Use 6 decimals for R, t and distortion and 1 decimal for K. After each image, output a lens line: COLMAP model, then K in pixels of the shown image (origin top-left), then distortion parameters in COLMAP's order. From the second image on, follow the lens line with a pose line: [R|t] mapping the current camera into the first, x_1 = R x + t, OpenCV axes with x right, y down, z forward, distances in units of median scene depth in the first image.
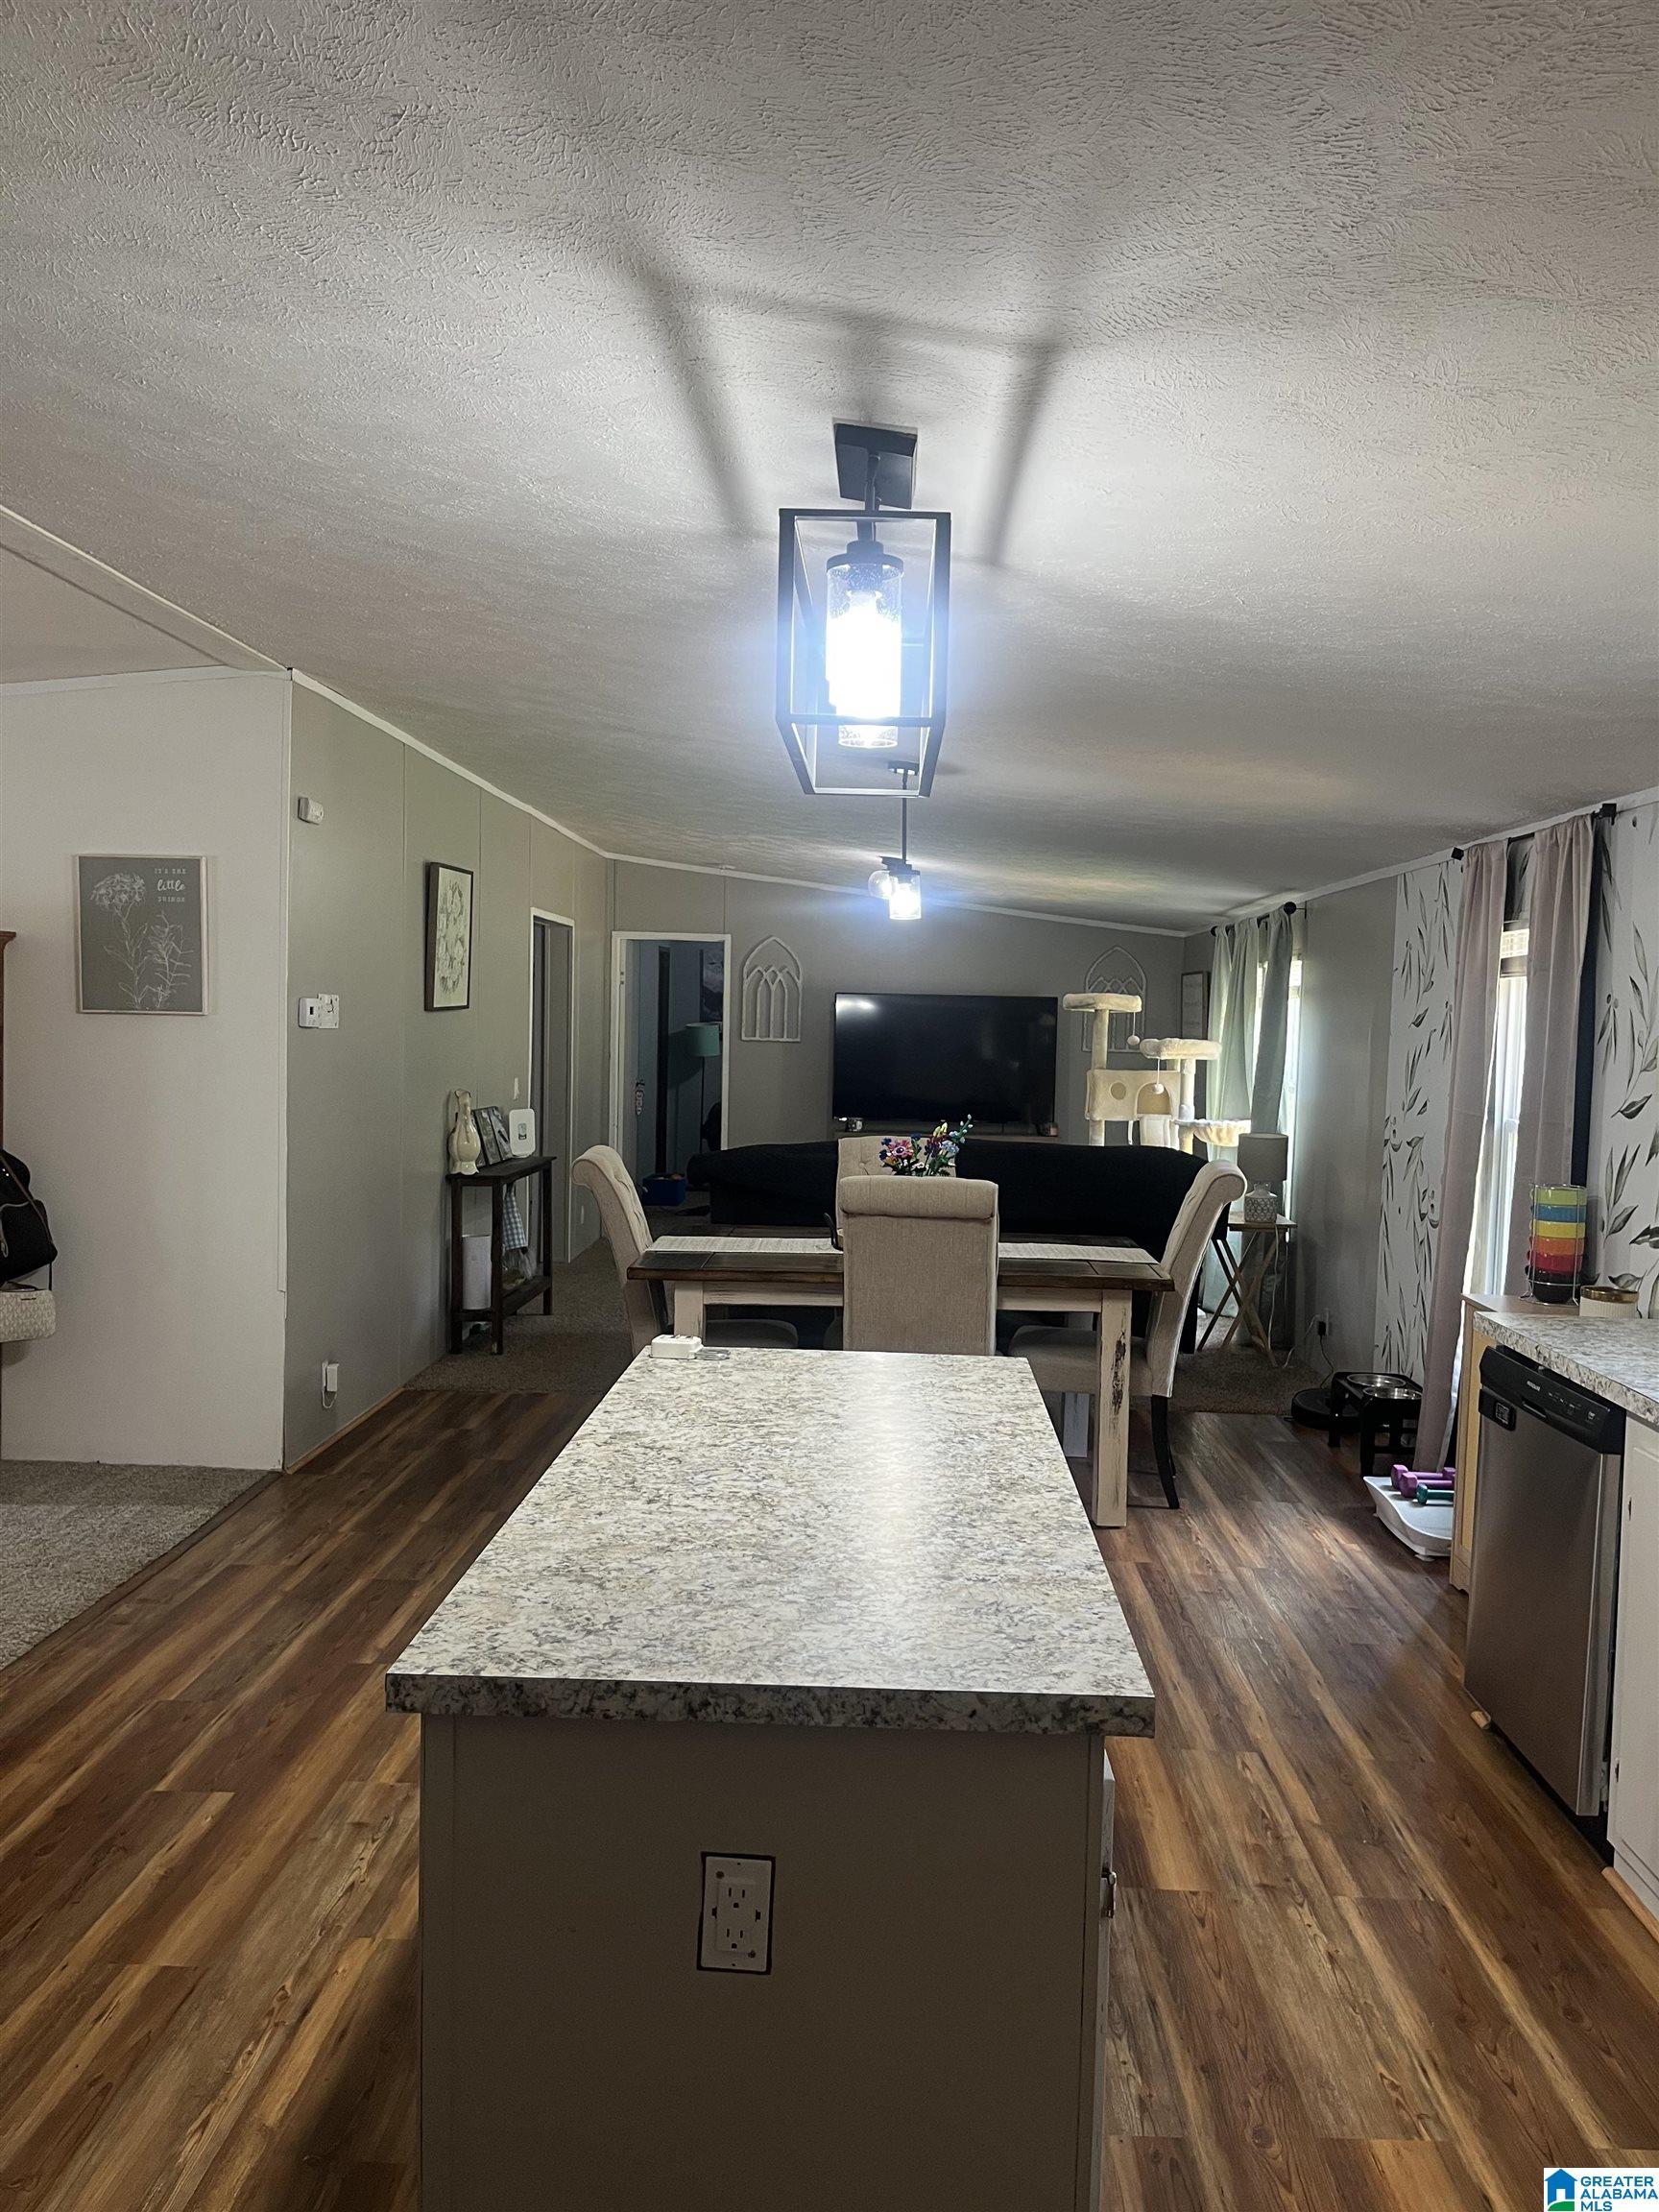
lens RADIAL K [[1689.3, 0, 833.2], [0, 1689.3, 1143.3], [0, 0, 1]] dist [0.071523, -0.095722]
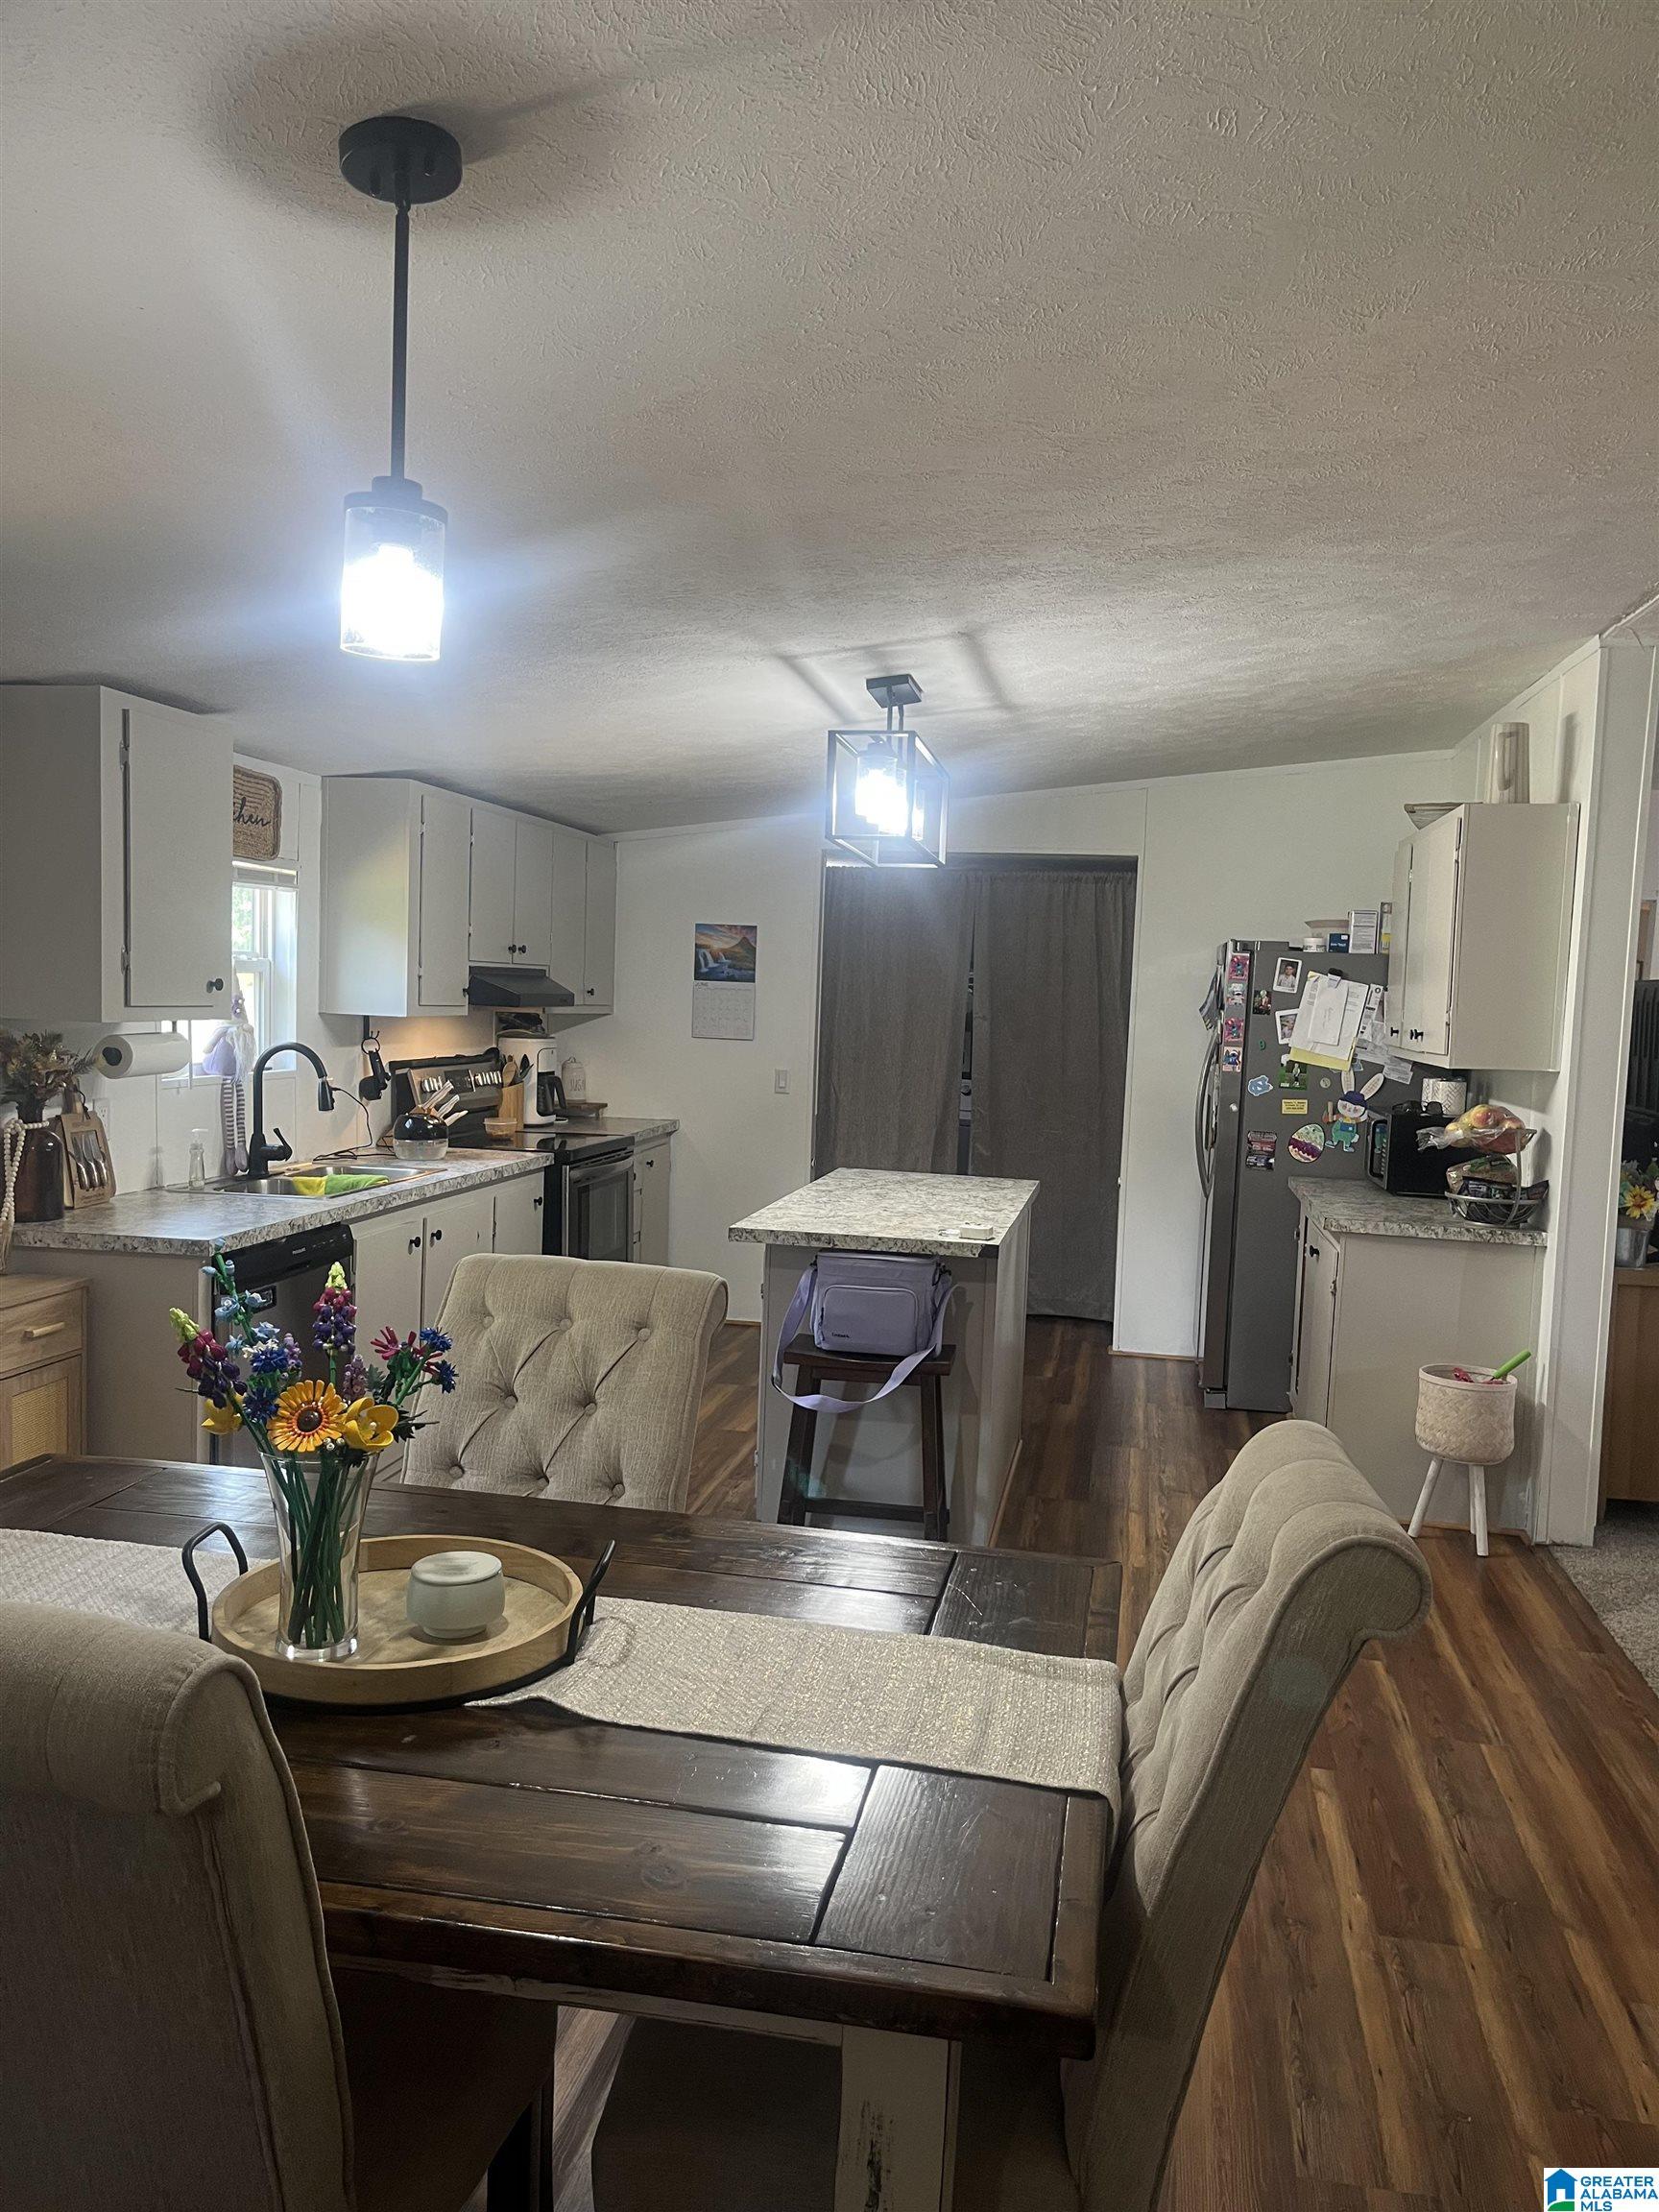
lens RADIAL K [[1689.3, 0, 833.2], [0, 1689.3, 1143.3], [0, 0, 1]] dist [0.071523, -0.095722]
pose [[-0.986920, -0.075323, 0.142535, -0.084886], [-0.051779, 0.985396, 0.162212, -0.086557], [-0.152672, 0.152710, -0.976407, 1.177132]]
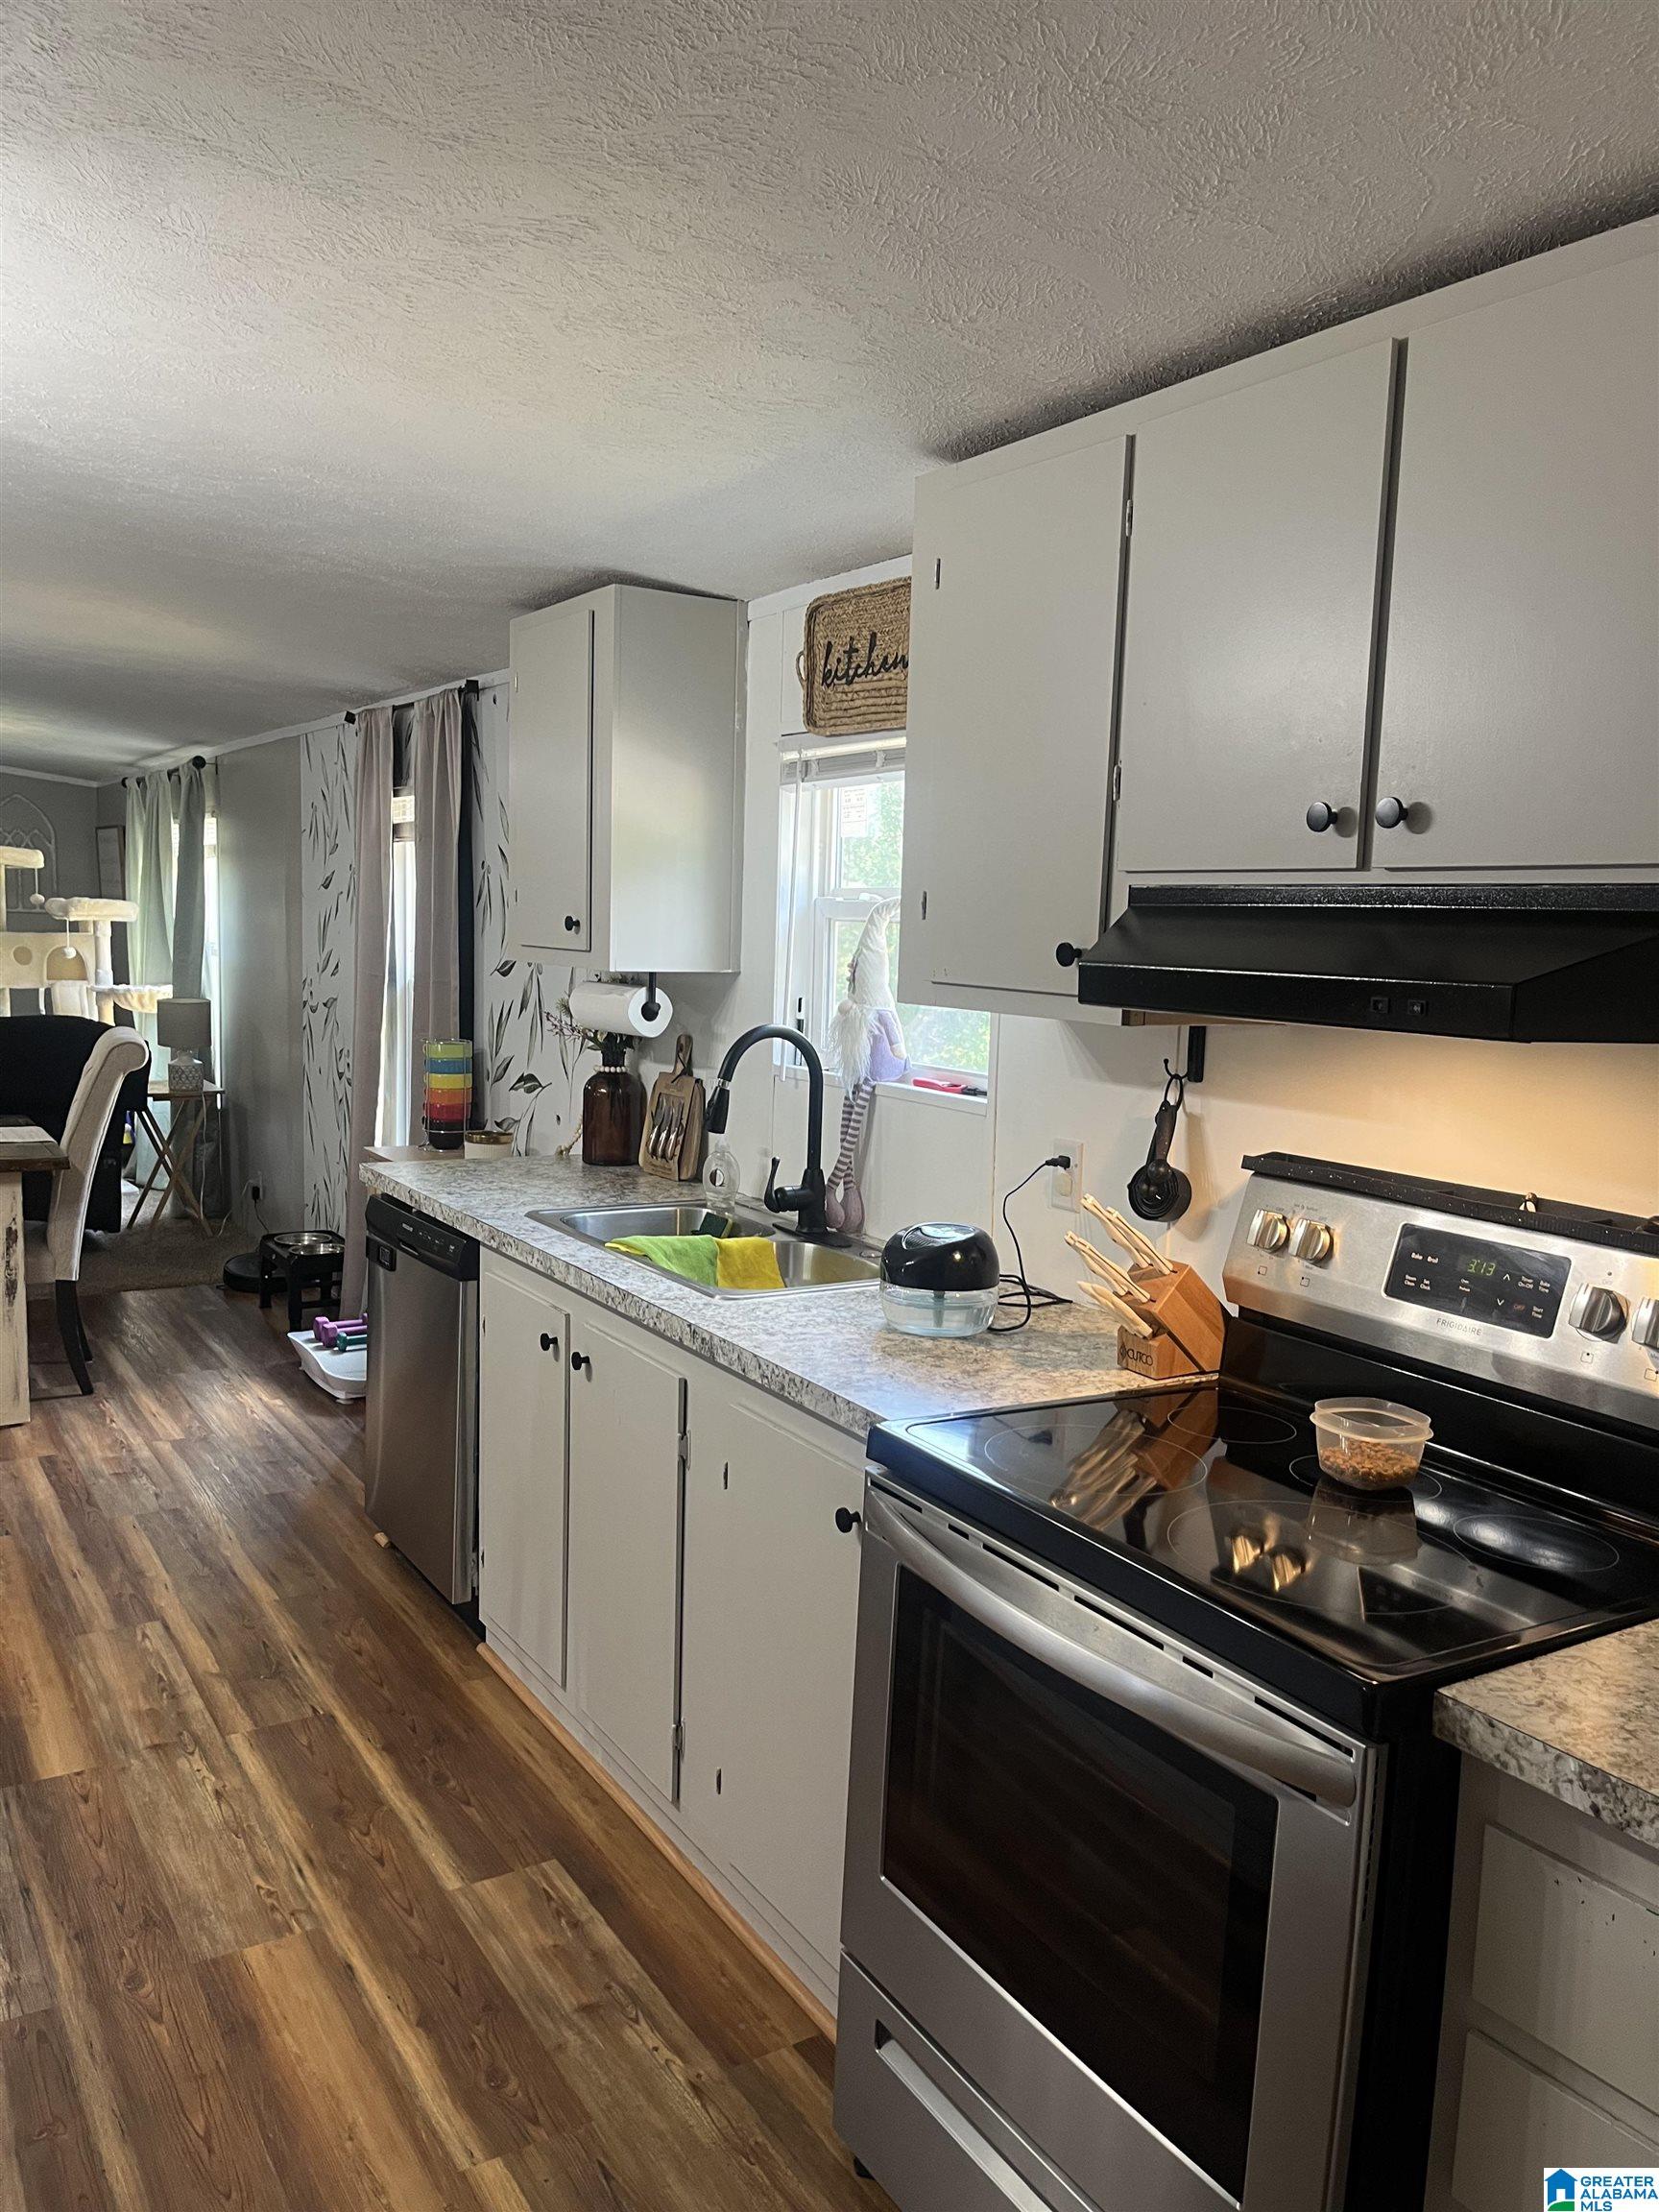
lens RADIAL K [[1689.3, 0, 833.2], [0, 1689.3, 1143.3], [0, 0, 1]] dist [0.071523, -0.095722]
pose [[0.829162, -0.075933, 0.553827, 0.030066], [0.030982, 0.995451, 0.090097, 0.000721], [-0.558149, -0.057546, 0.827743, -0.023308]]
